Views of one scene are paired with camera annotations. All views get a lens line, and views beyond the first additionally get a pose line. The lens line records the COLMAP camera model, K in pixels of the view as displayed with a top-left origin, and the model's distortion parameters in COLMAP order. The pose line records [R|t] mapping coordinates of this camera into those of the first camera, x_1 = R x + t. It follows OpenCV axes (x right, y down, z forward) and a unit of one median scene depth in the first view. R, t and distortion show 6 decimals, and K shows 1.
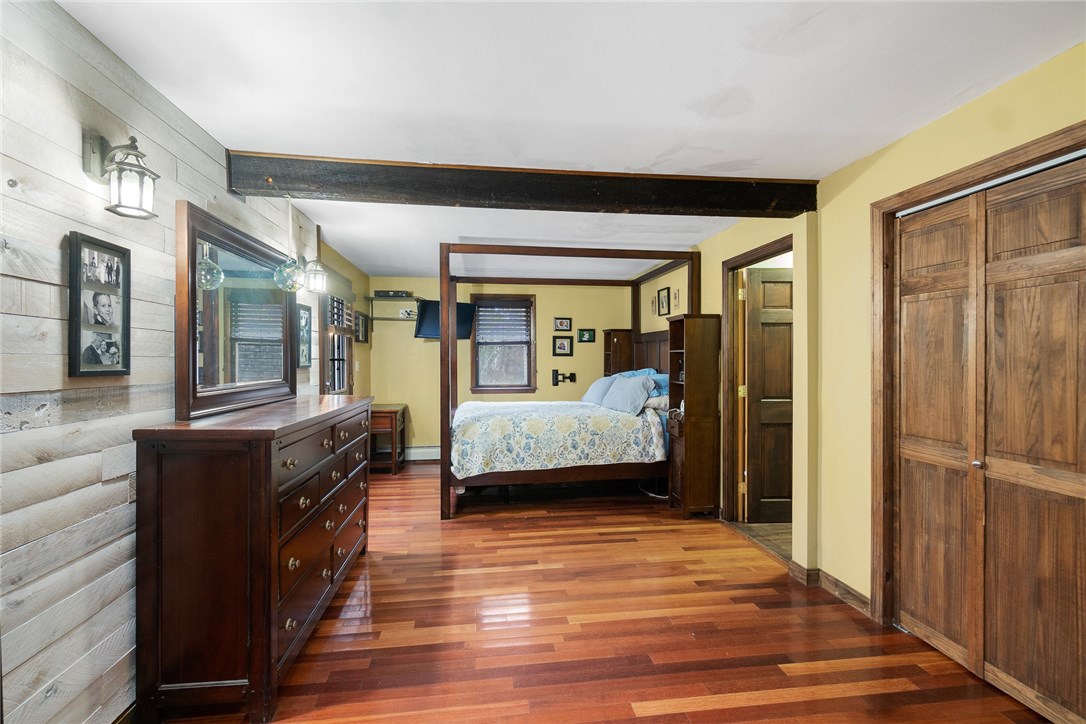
lens RADIAL K [[471.3, 0, 532.3], [0, 471.3, 363.6], [0, 0, 1]] dist [-0.006822, 0.000395]
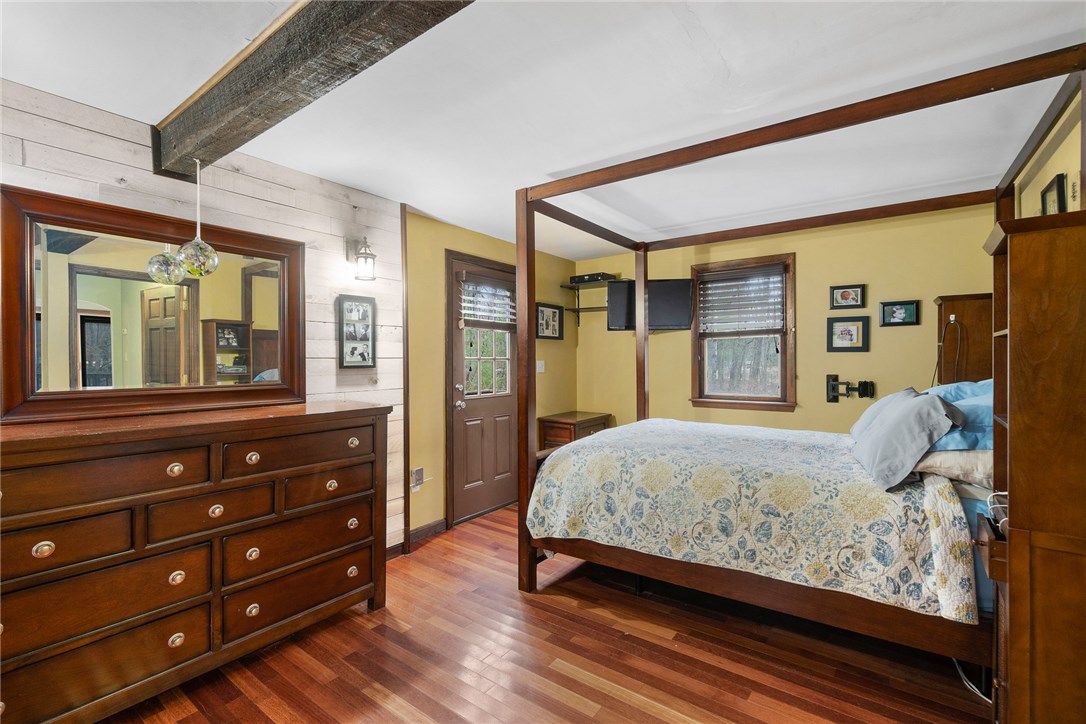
lens RADIAL K [[471.3, 0, 540.0], [0, 471.3, 362.0], [0, 0, 1]] dist [-0.006822, 0.000395]
pose [[0.724088, 0.002696, -0.689702, 0.291776], [-0.003270, 0.999995, 0.000476, -0.003347], [0.689700, 0.001911, 0.724093, 0.494110]]
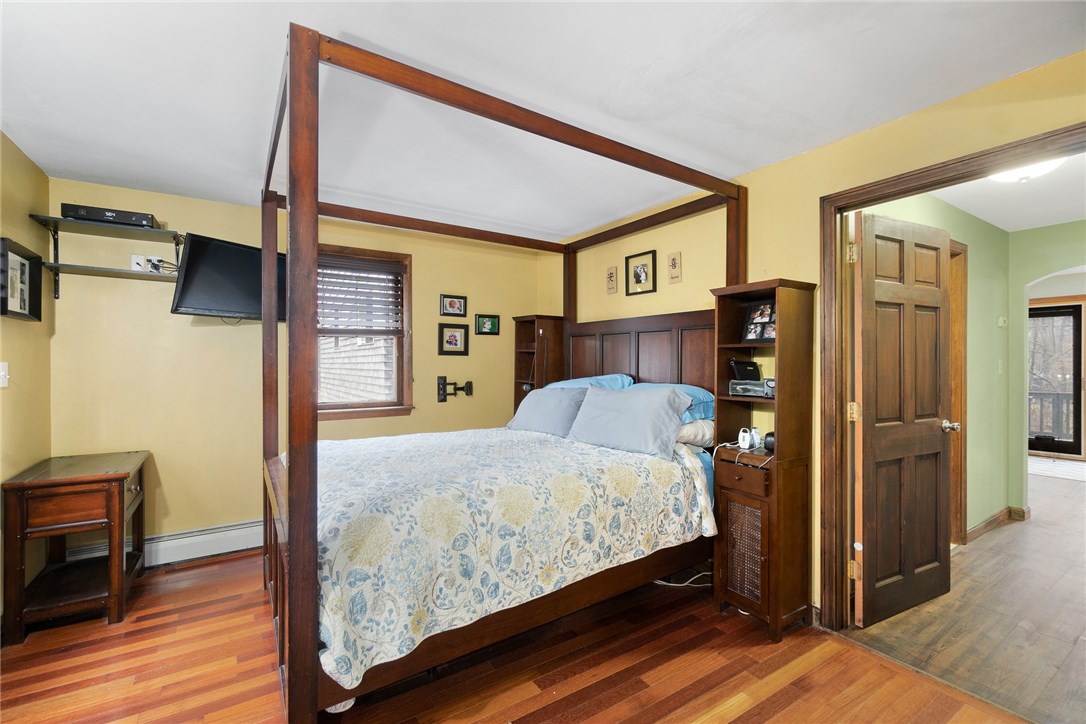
lens RADIAL K [[471.3, 0, 535.6], [0, 471.3, 361.0], [0, 0, 1]] dist [-0.006822, 0.000395]
pose [[0.901606, 0.003321, 0.432546, -0.172144], [0.001404, 0.999943, -0.010604, -0.001594], [-0.432556, 0.010168, 0.901550, 0.576573]]
